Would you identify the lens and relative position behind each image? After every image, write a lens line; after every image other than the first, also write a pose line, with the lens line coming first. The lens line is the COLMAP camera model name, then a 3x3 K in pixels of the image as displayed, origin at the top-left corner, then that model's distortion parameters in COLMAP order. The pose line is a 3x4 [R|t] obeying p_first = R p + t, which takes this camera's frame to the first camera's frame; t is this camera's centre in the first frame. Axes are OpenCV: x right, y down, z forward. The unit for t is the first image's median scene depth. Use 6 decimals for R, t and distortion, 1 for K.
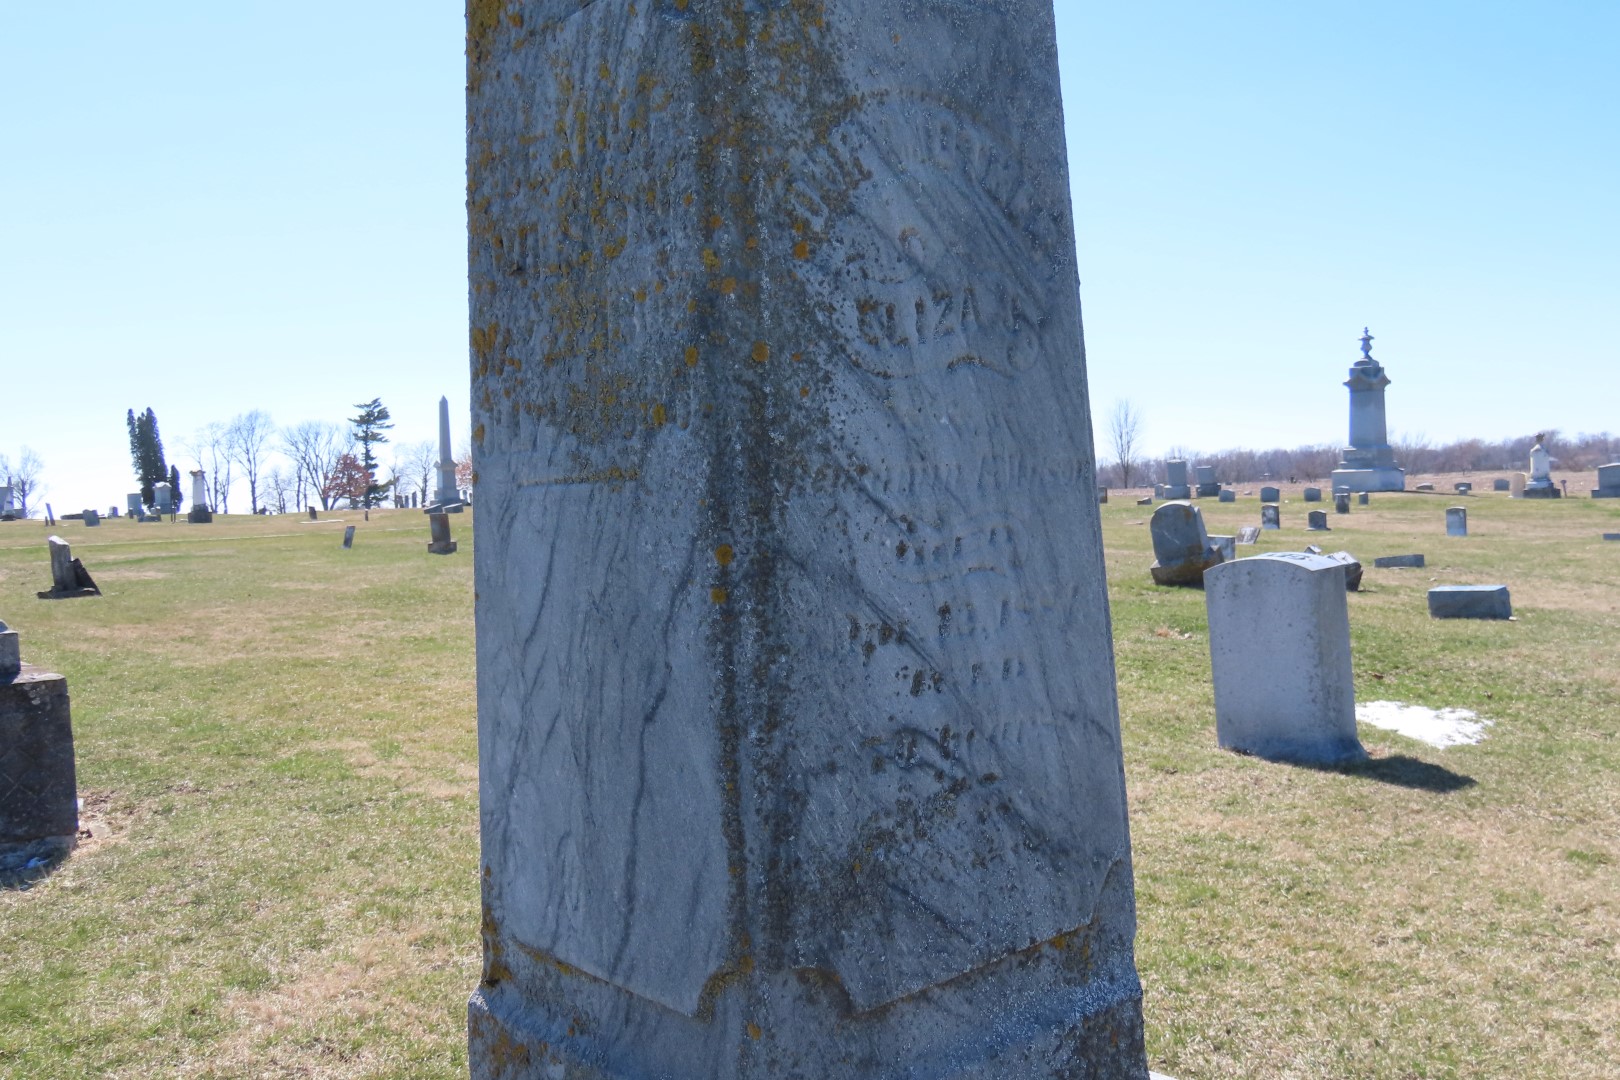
lens RADIAL K [[1389.6, 0, 810.0], [0, 1389.6, 540.0], [0, 0, 1]] dist [-0.010492, -0.005271]
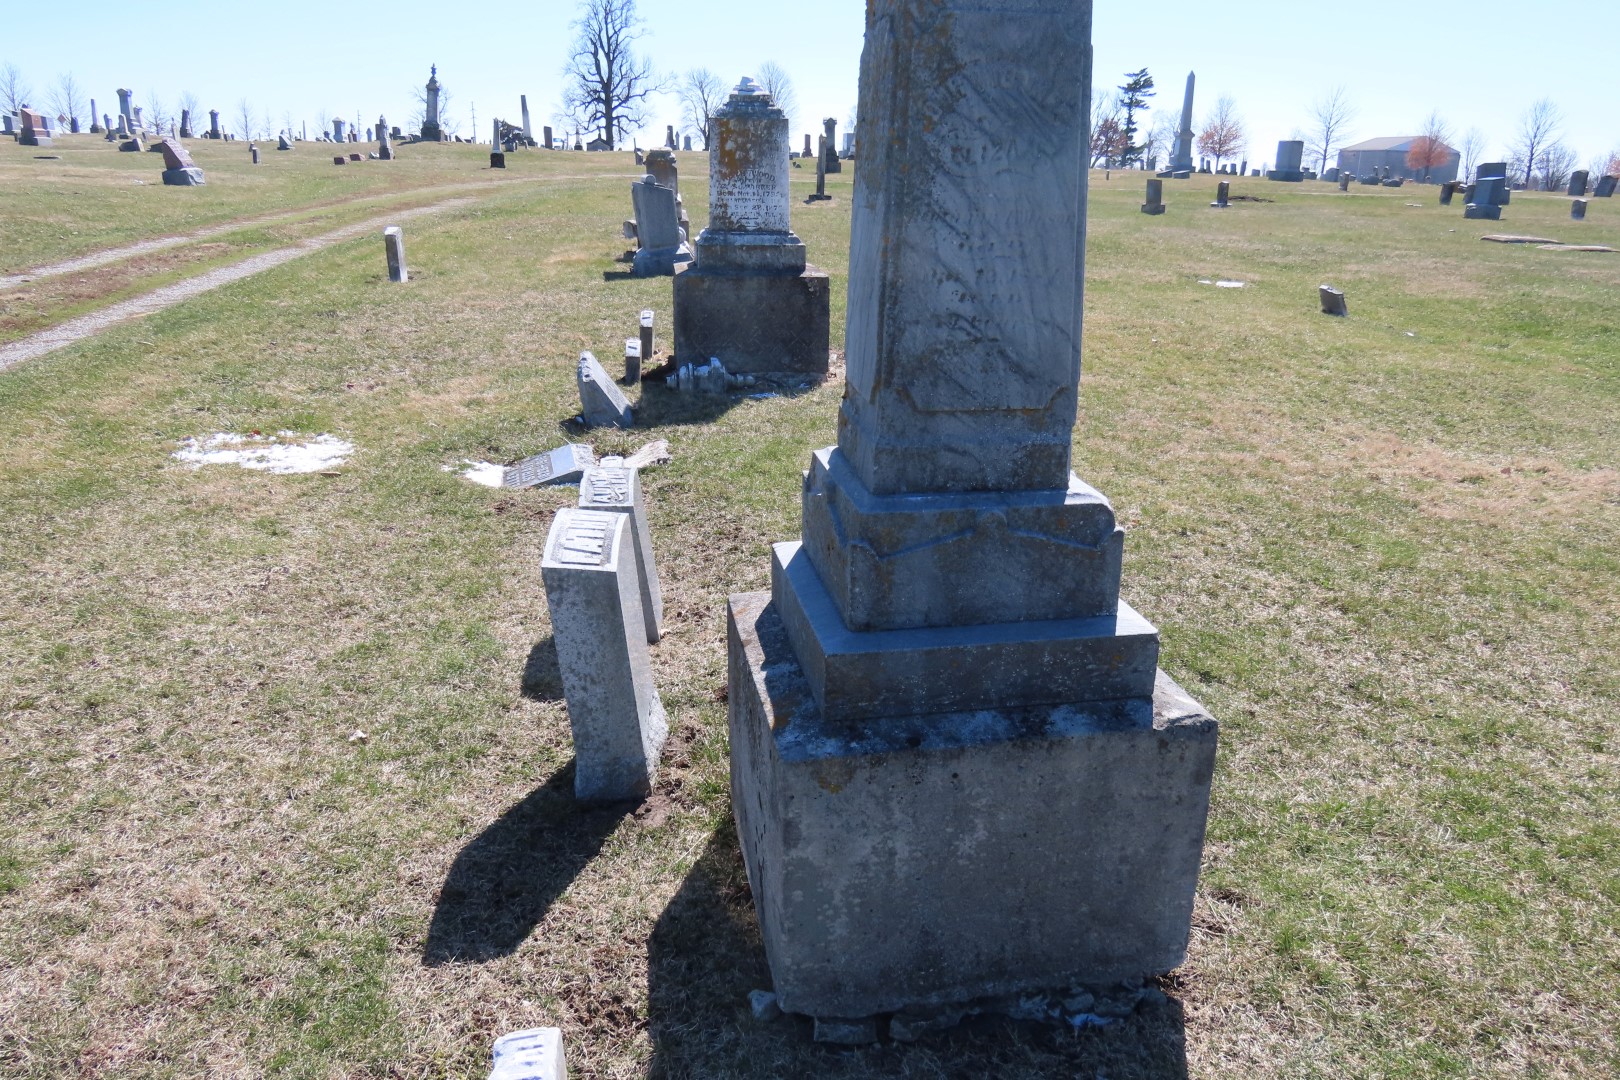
lens RADIAL K [[1163.4, 0, 810.0], [0, 1163.4, 540.0], [0, 0, 1]] dist [-0.035123, 0.001656]
pose [[0.841971, 0.223820, -0.490908, 1.039336], [-0.075113, 0.949658, 0.304149, -0.111528], [0.534269, -0.219211, 0.816396, -1.084999]]
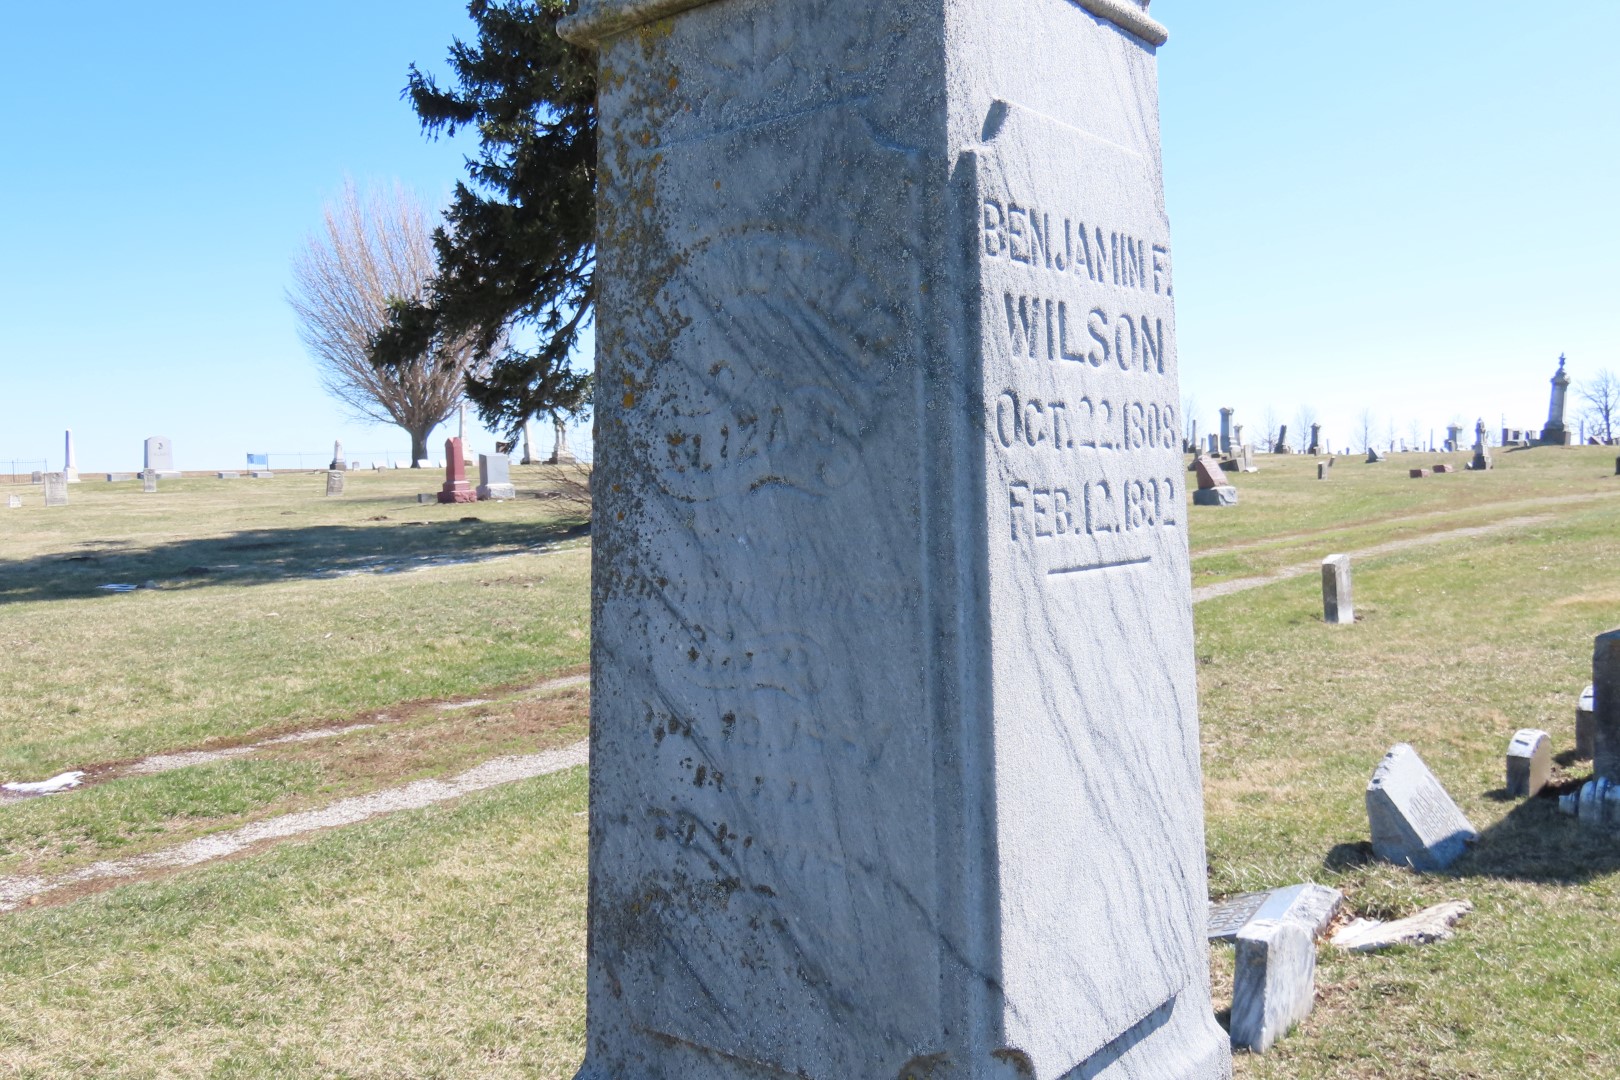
lens RADIAL K [[1389.6, 0, 810.0], [0, 1389.6, 540.0], [0, 0, 1]] dist [-0.010492, -0.005271]
pose [[0.177707, 0.080155, -0.980814, 1.183822], [-0.015582, 0.996782, 0.078637, -0.176562], [0.983960, 0.001309, 0.178384, 0.899569]]
